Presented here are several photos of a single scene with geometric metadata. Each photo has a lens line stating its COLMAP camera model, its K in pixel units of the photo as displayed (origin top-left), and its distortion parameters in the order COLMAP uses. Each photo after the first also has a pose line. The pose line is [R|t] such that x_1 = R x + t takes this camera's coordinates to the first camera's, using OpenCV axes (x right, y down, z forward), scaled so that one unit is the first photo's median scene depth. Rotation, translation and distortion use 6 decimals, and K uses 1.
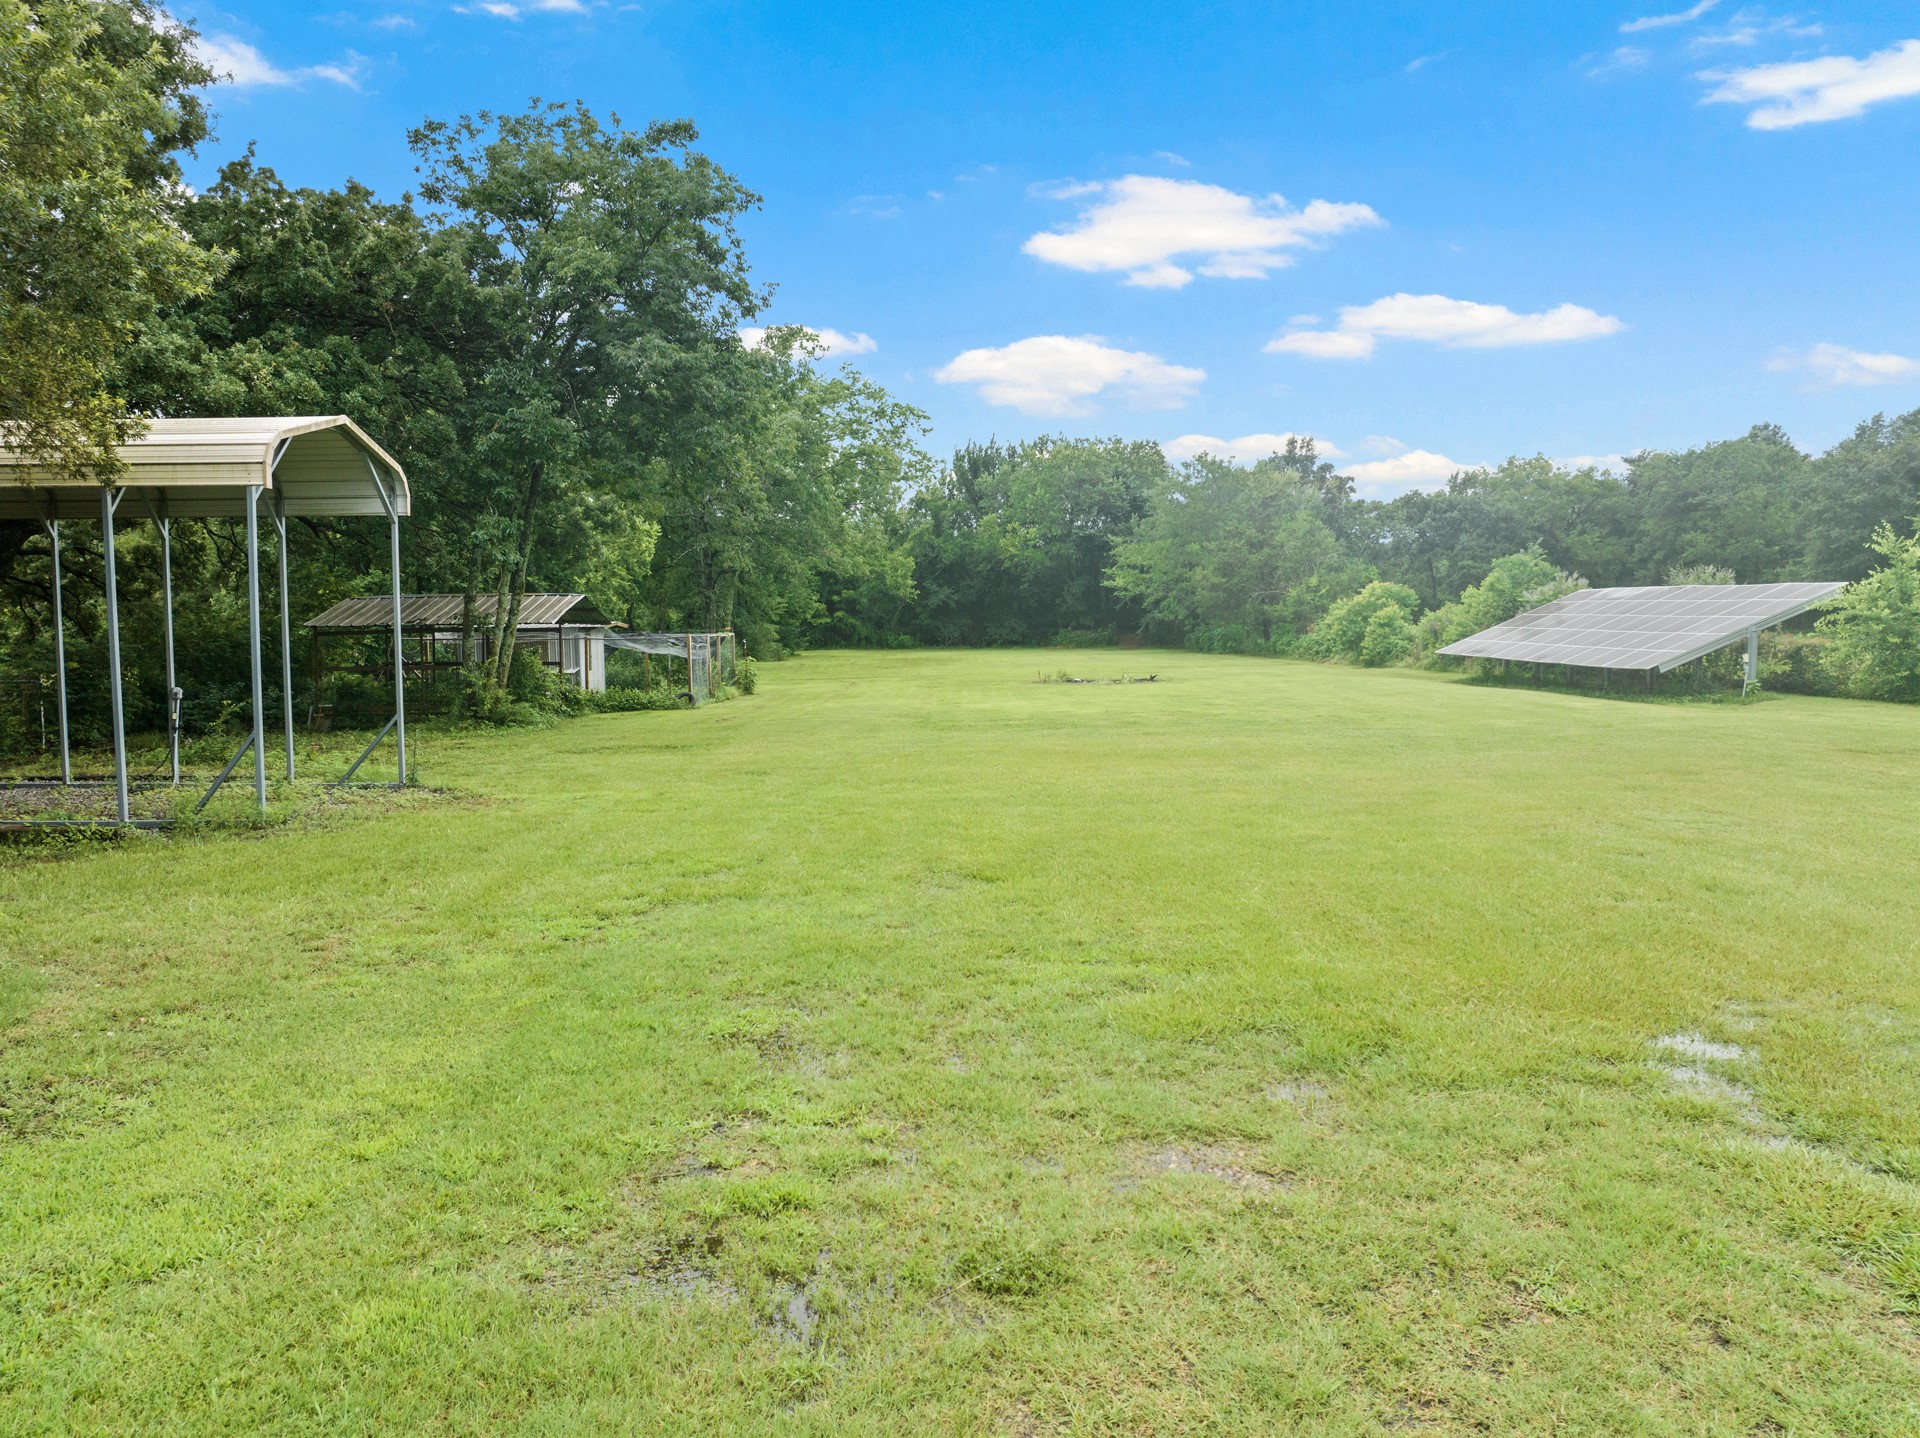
lens RADIAL K [[1344.2, 0, 959.1], [0, 1344.2, 695.8], [0, 0, 1]] dist [-0.020254, -0.000135]
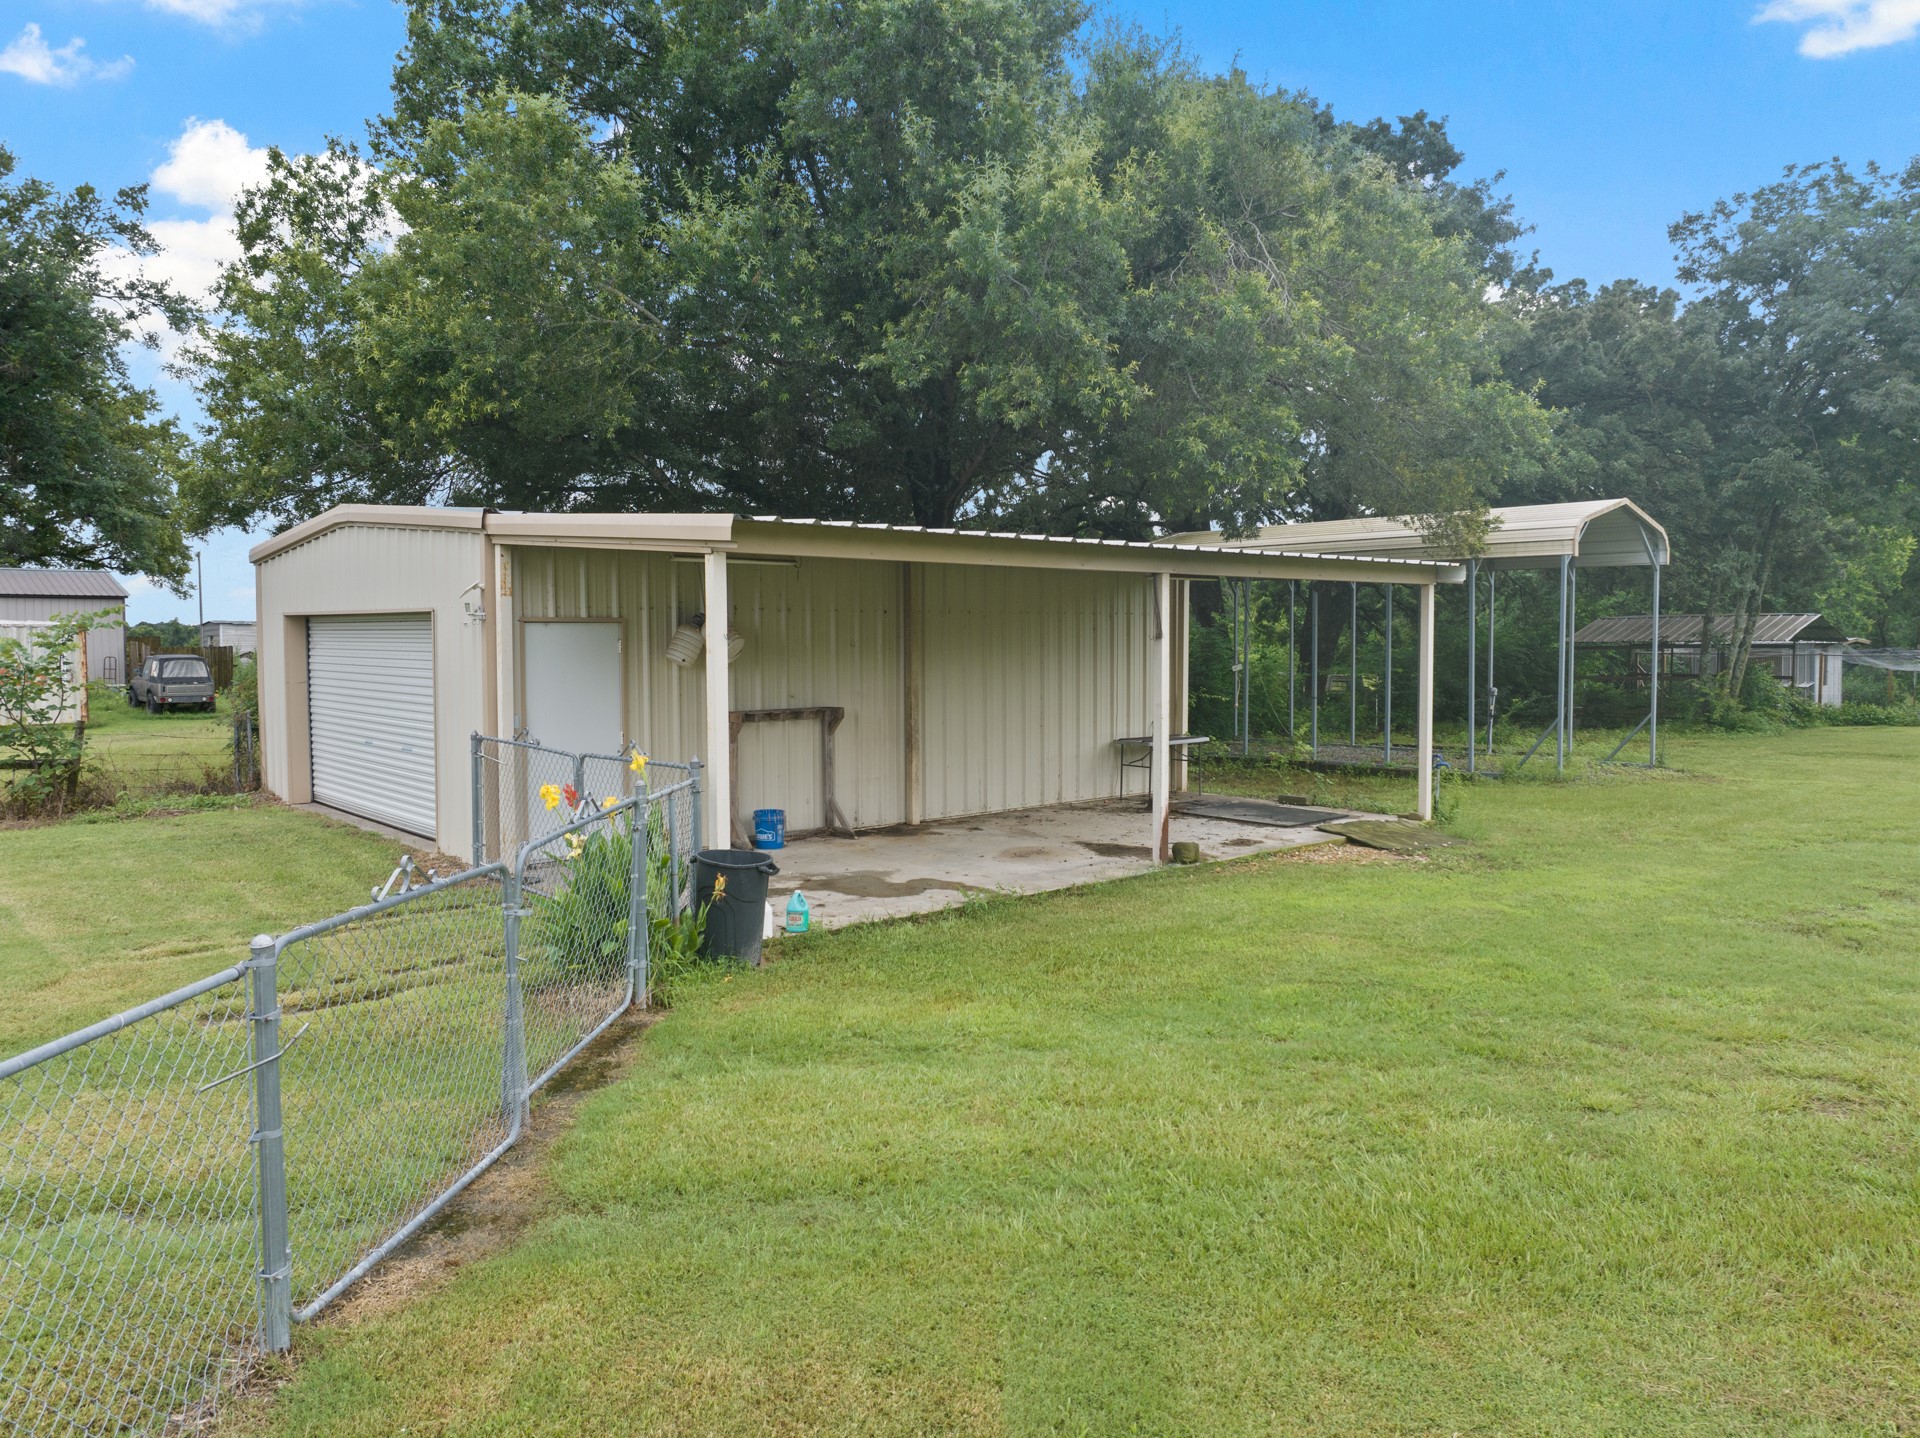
lens RADIAL K [[1280.2, 0, 961.8], [0, 1280.2, 721.9], [0, 0, 1]] dist [-0.090826, 0.050723]
pose [[0.635420, 0.051865, -0.770423, 0.059502], [-0.039170, 0.998622, 0.034921, 0.003243], [0.771172, 0.007988, 0.636576, -0.182956]]
